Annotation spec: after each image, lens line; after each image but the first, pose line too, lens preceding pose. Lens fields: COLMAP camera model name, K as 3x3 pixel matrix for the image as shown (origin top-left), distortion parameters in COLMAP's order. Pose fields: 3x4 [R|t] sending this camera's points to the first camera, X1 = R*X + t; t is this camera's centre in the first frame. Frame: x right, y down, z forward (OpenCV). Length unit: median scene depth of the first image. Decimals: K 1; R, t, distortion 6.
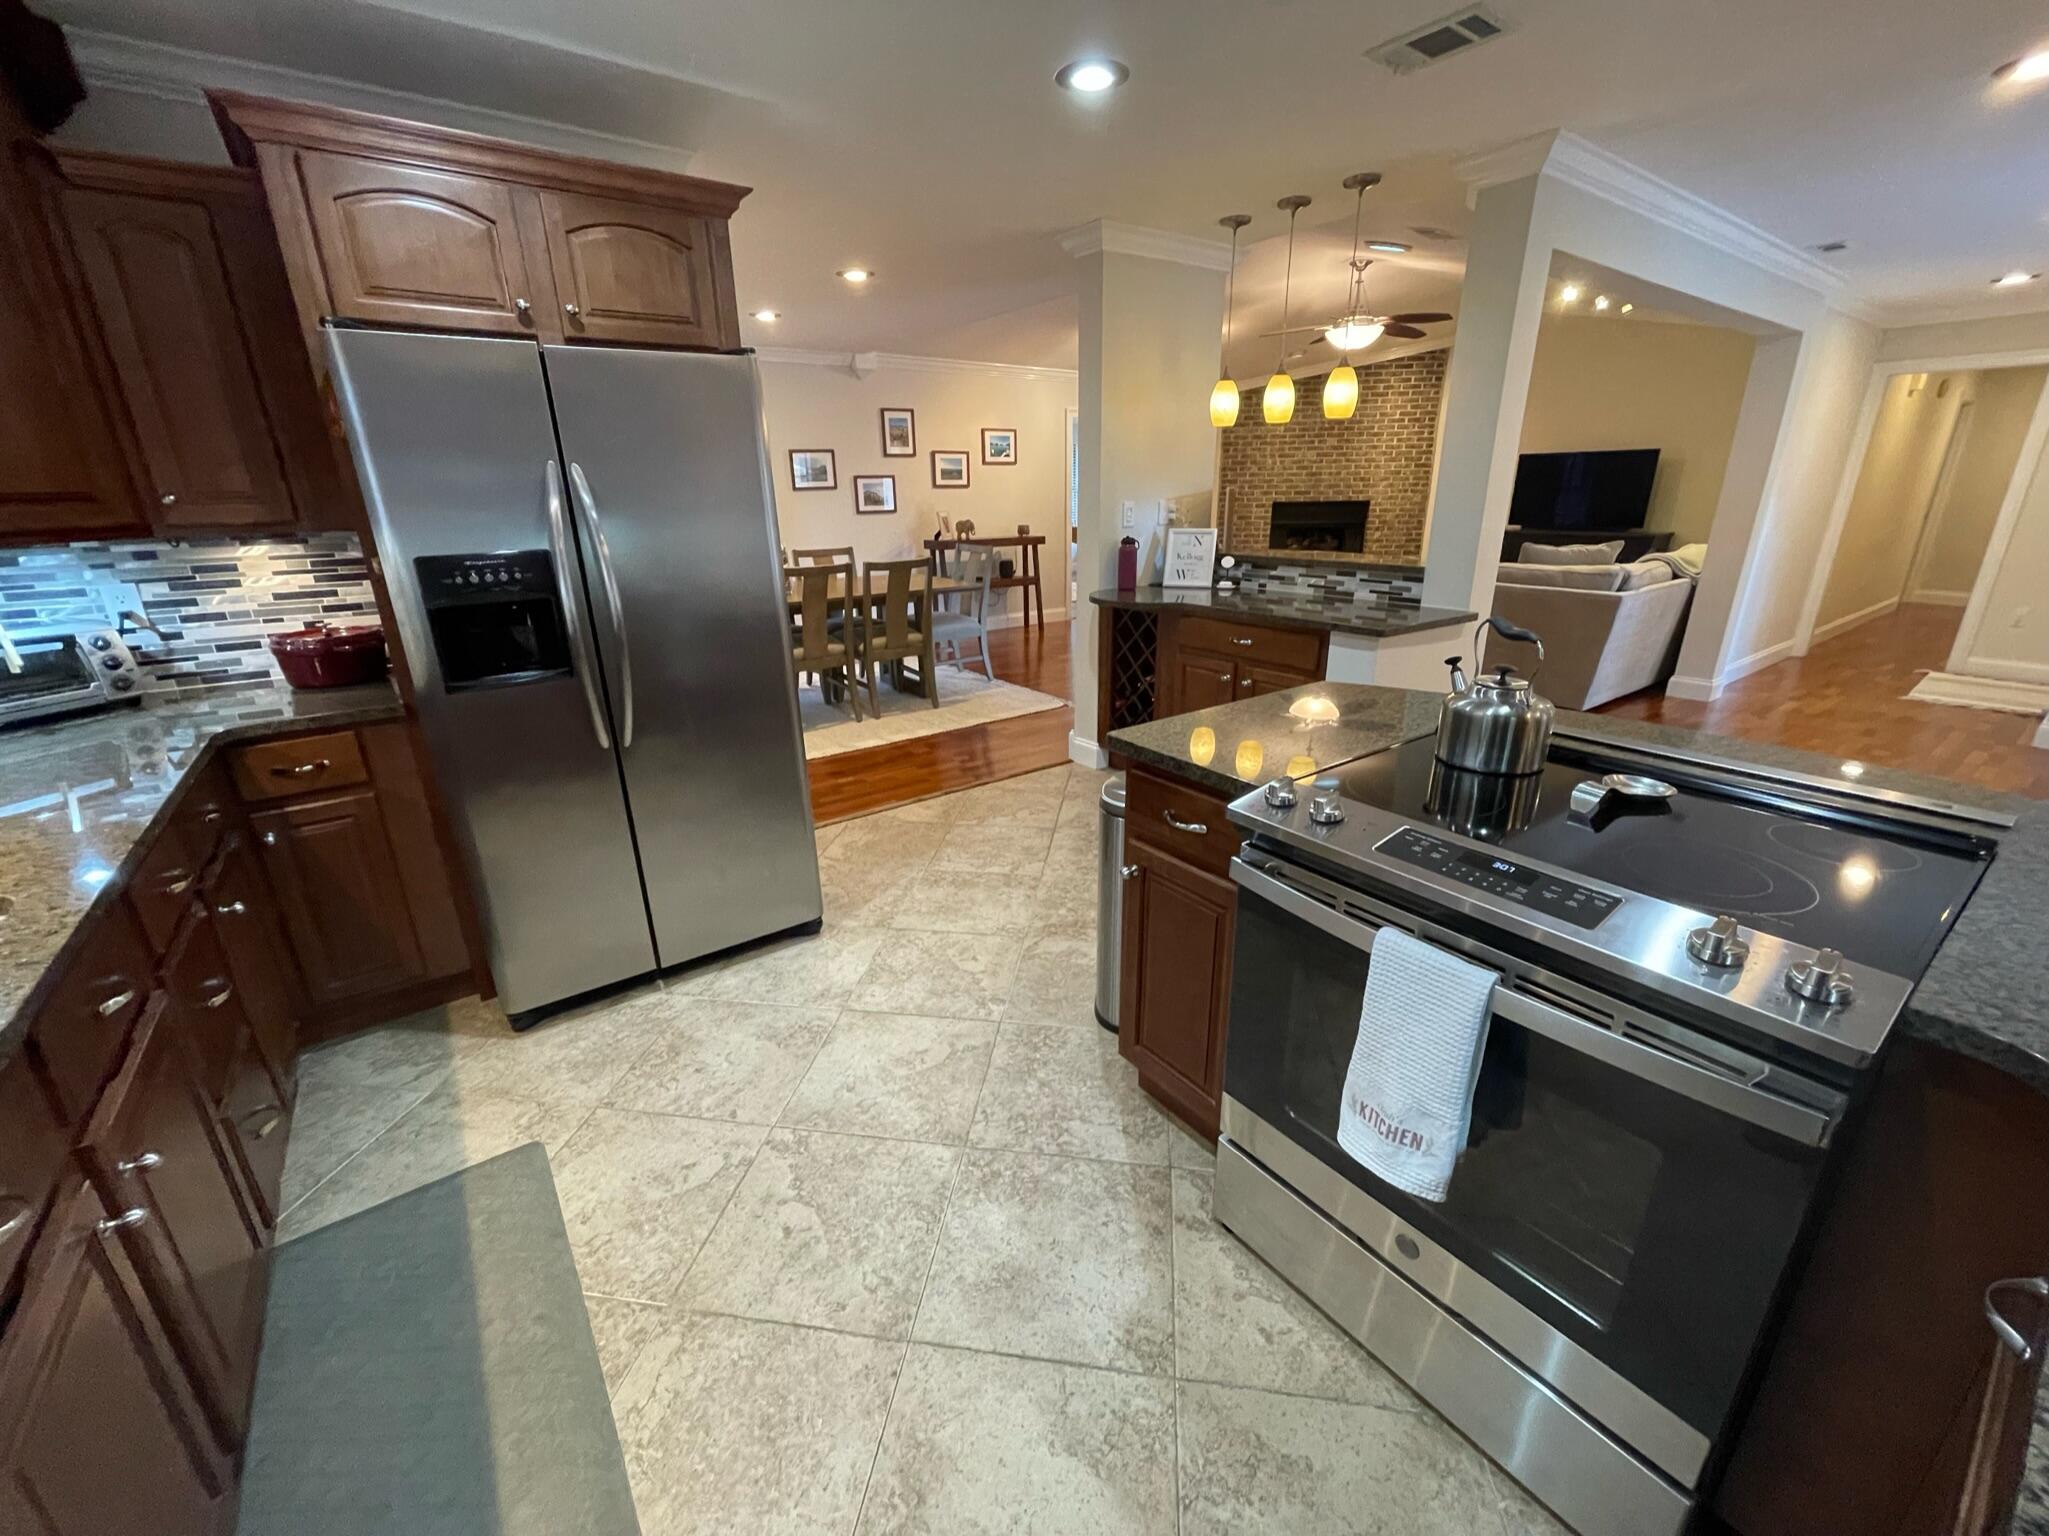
lens RADIAL K [[824.8, 0, 1022.2], [0, 824.8, 772.0], [0, 0, 1]] dist [-0.006868, 0.002403]
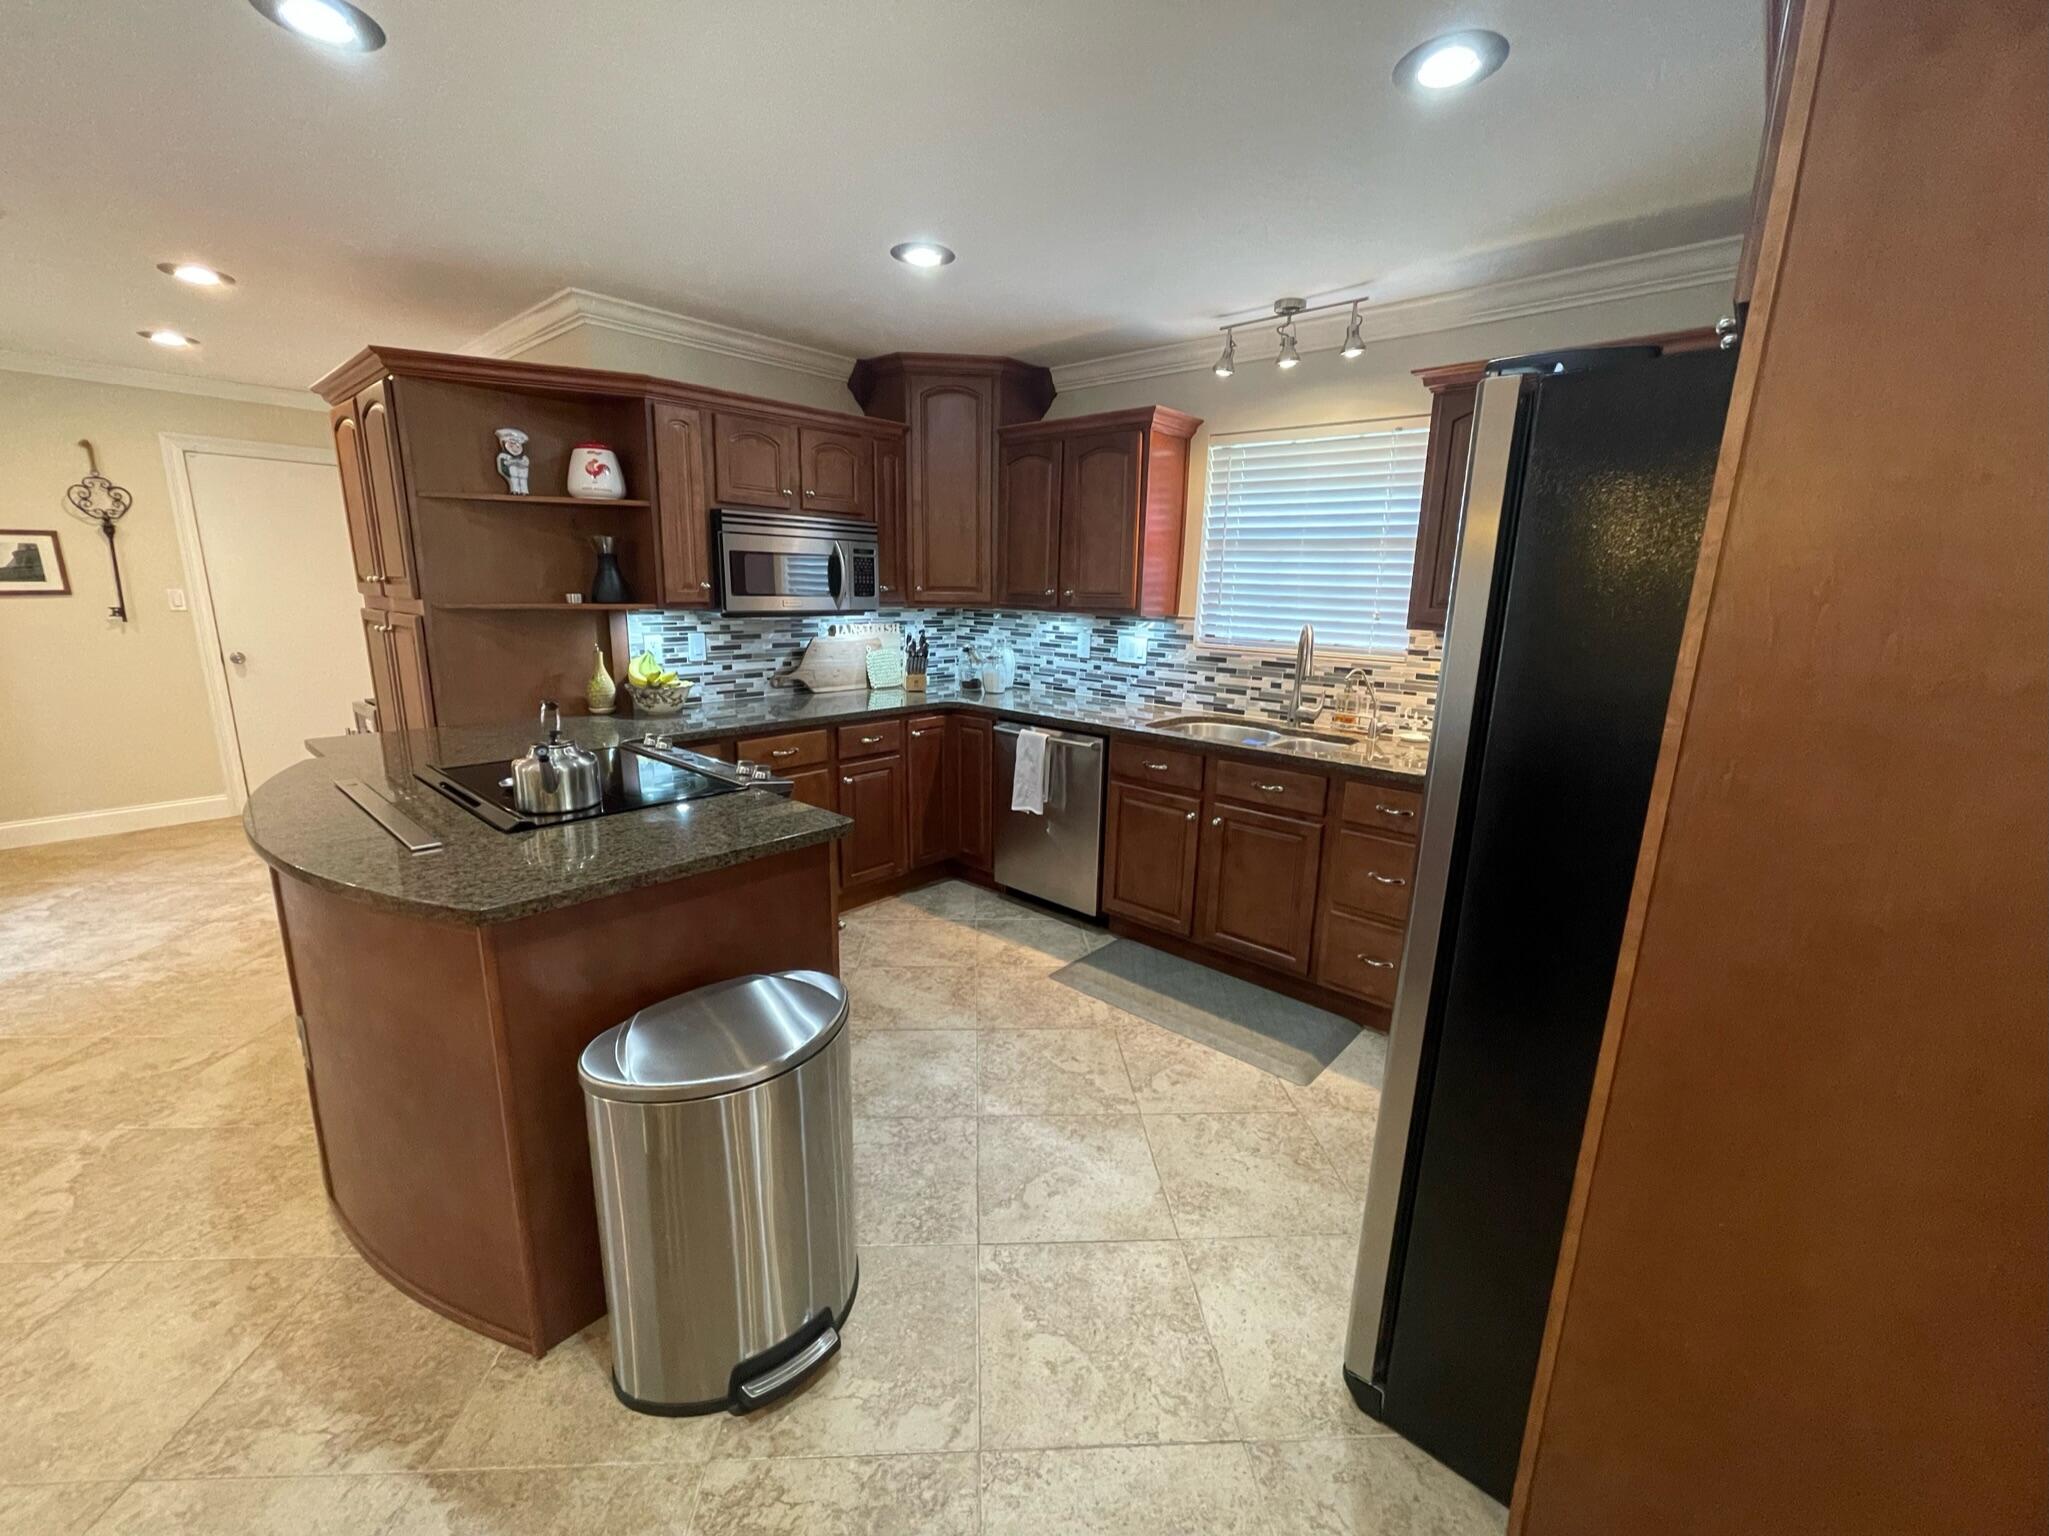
lens RADIAL K [[824.8, 0, 1016.7], [0, 824.8, 769.2], [0, 0, 1]] dist [-0.006868, 0.002403]
pose [[-0.979849, 0.039381, -0.195818, 0.052770], [-0.071430, 0.846451, 0.527654, -0.359151], [0.186530, 0.531008, -0.826581, 0.984538]]
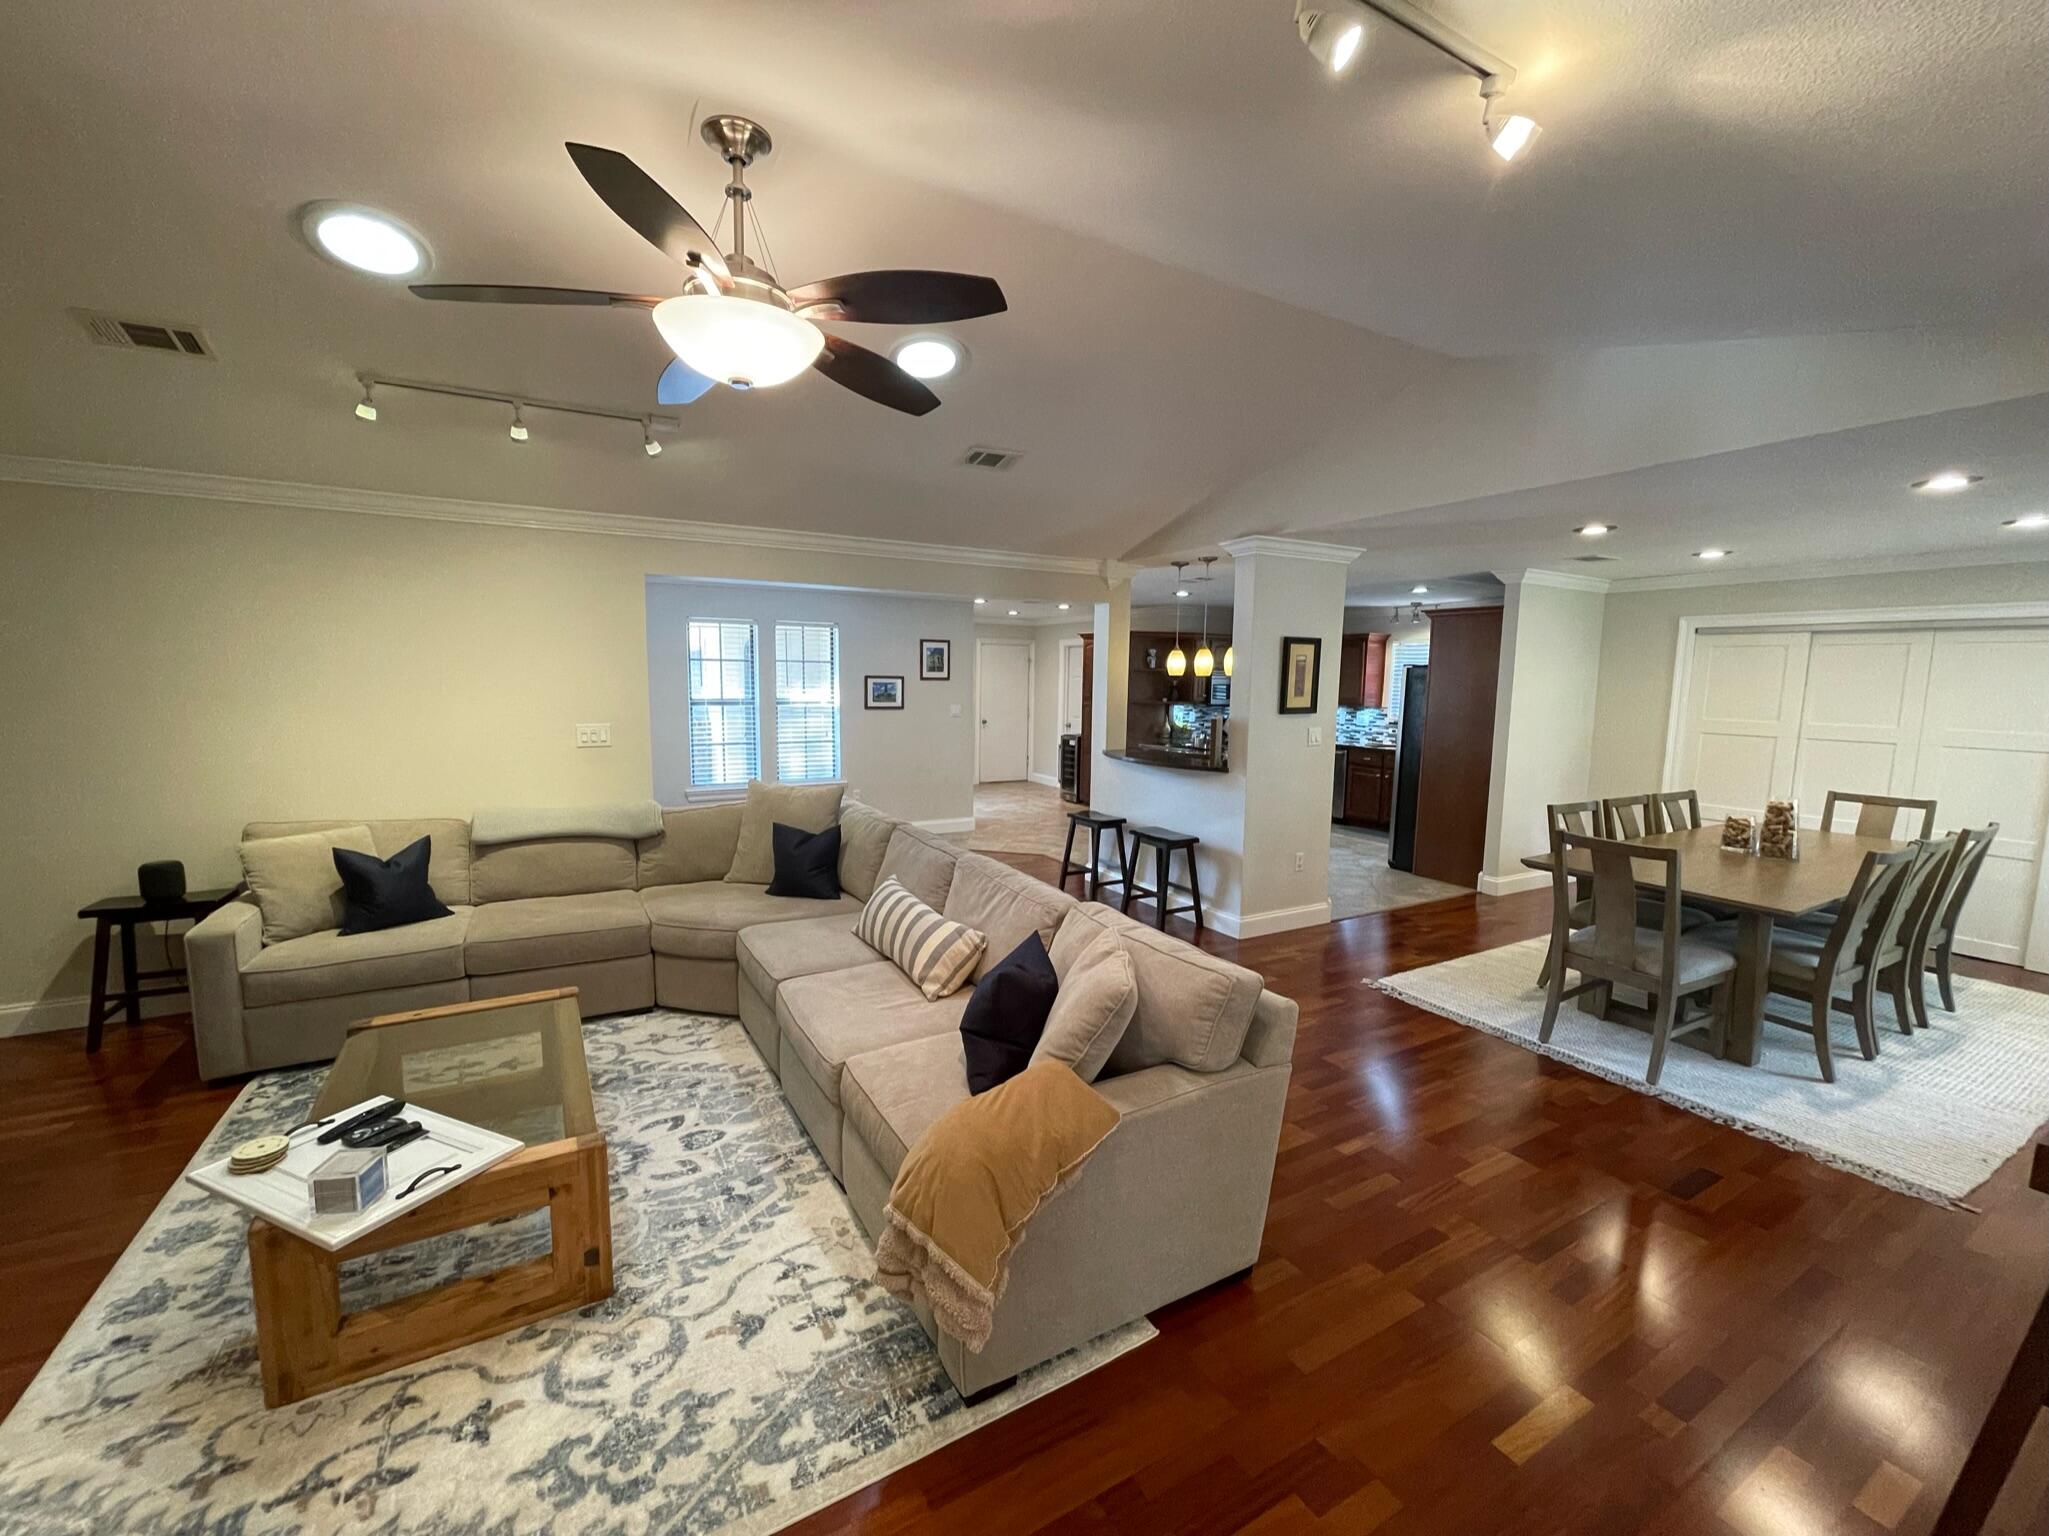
lens RADIAL K [[824.8, 0, 1014.1], [0, 824.8, 768.1], [0, 0, 1]] dist [-0.006868, 0.002403]
pose [[-0.992037, -0.011598, 0.125412, 0.507755], [0.043872, 0.901565, 0.430414, -1.046983], [-0.118059, 0.432488, -0.893877, 2.766605]]
